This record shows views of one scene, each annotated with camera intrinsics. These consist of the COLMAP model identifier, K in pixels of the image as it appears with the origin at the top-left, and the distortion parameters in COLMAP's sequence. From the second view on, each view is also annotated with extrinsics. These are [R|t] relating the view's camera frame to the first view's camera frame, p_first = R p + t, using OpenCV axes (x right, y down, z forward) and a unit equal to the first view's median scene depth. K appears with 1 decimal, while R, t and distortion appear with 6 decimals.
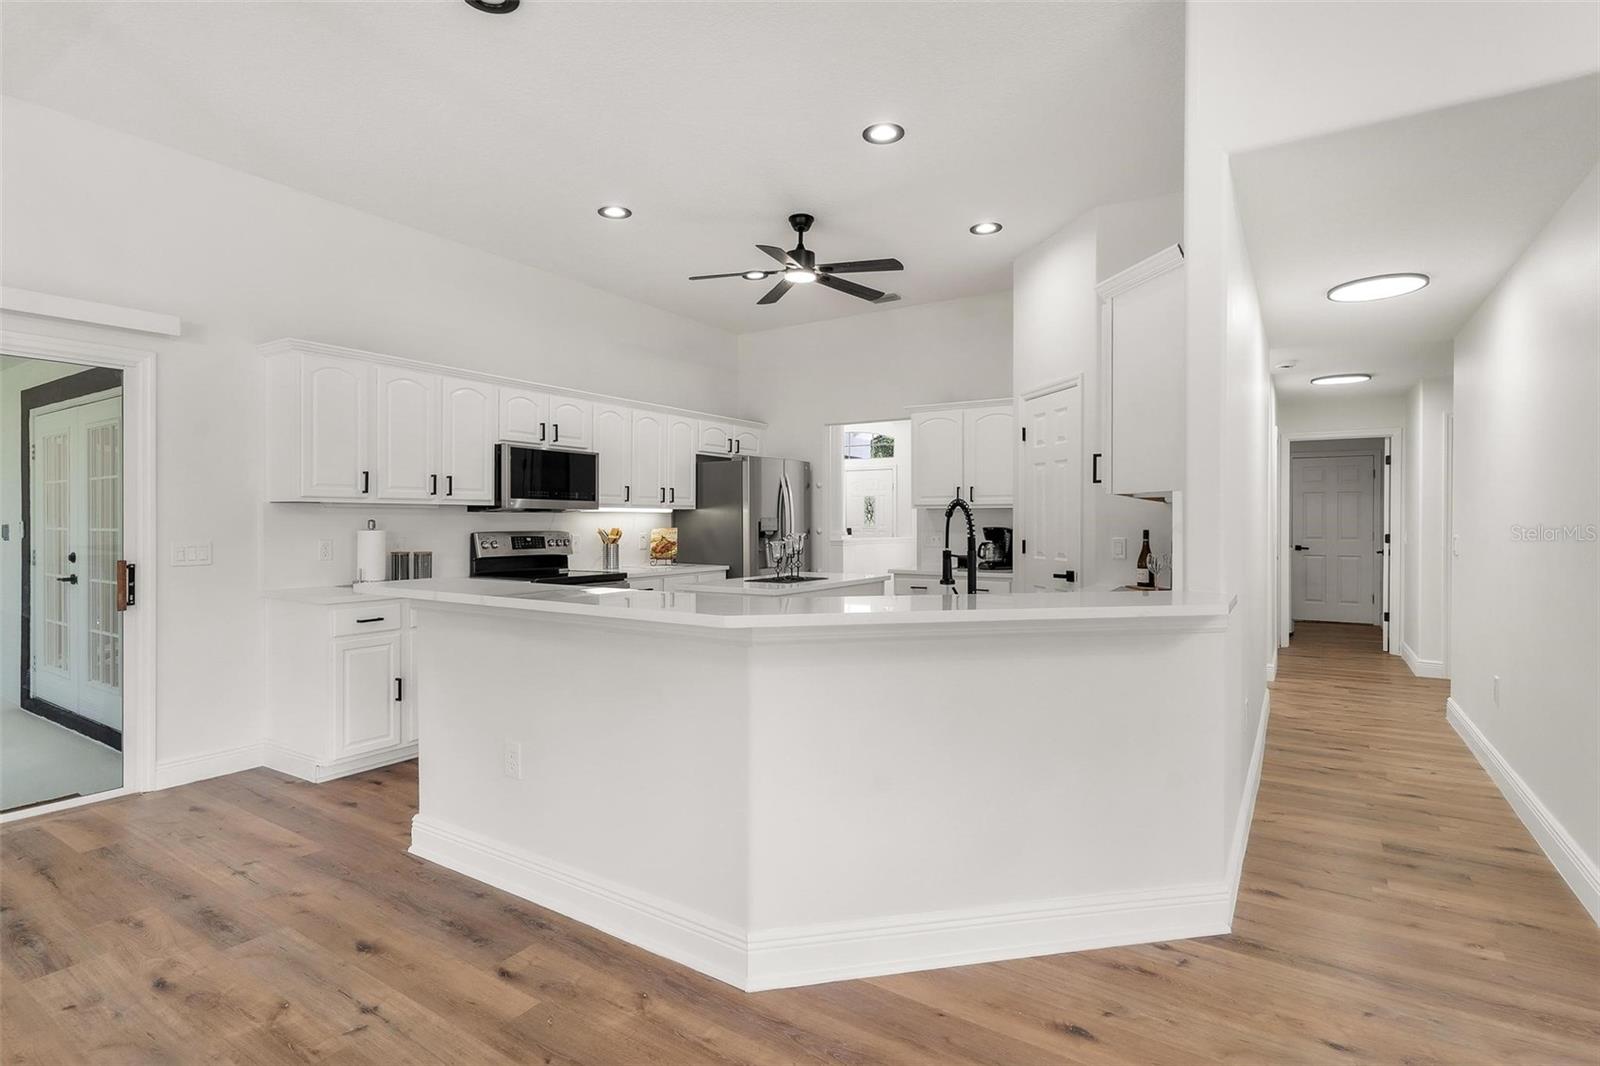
lens RADIAL K [[779.2, 0, 795.7], [0, 779.2, 529.3], [0, 0, 1]] dist [-0.003273, 0.000016]
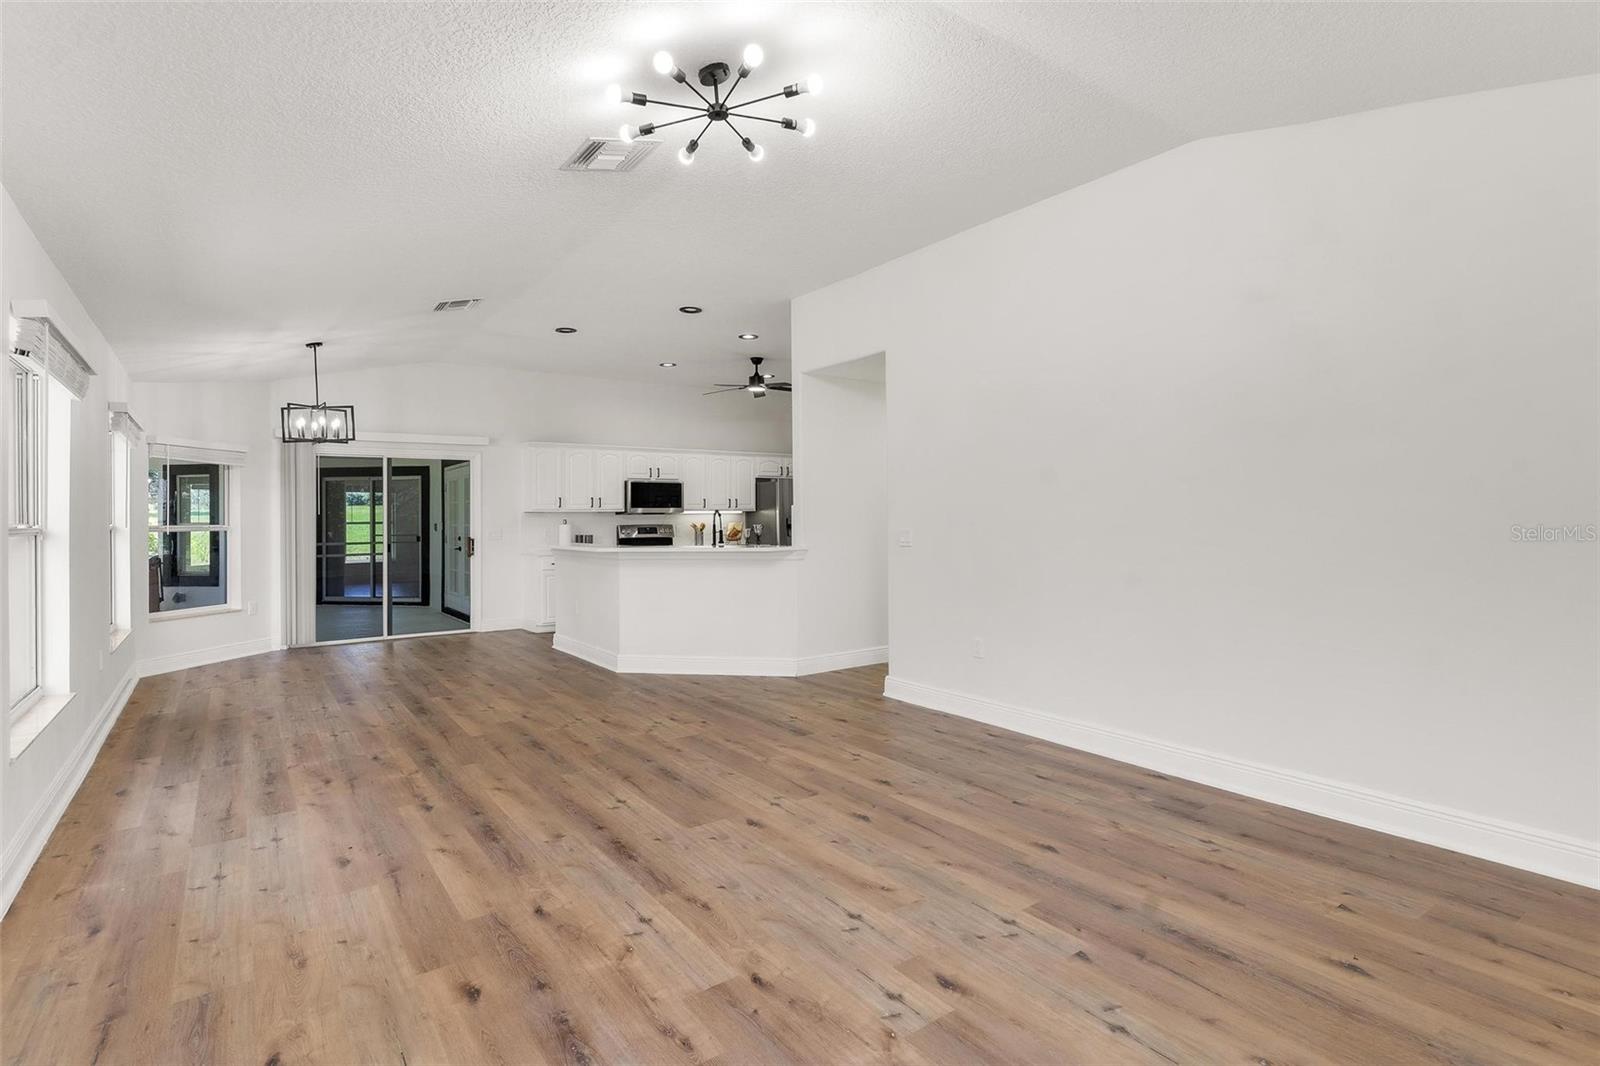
lens RADIAL K [[779.2, 0, 795.7], [0, 779.2, 529.3], [0, 0, 1]] dist [-0.003273, 0.000016]
pose [[0.946625, -0.011170, -0.322144, 0.612255], [0.011268, 0.999935, -0.001560, 0.020583], [0.322141, -0.002153, 0.946689, -0.677746]]
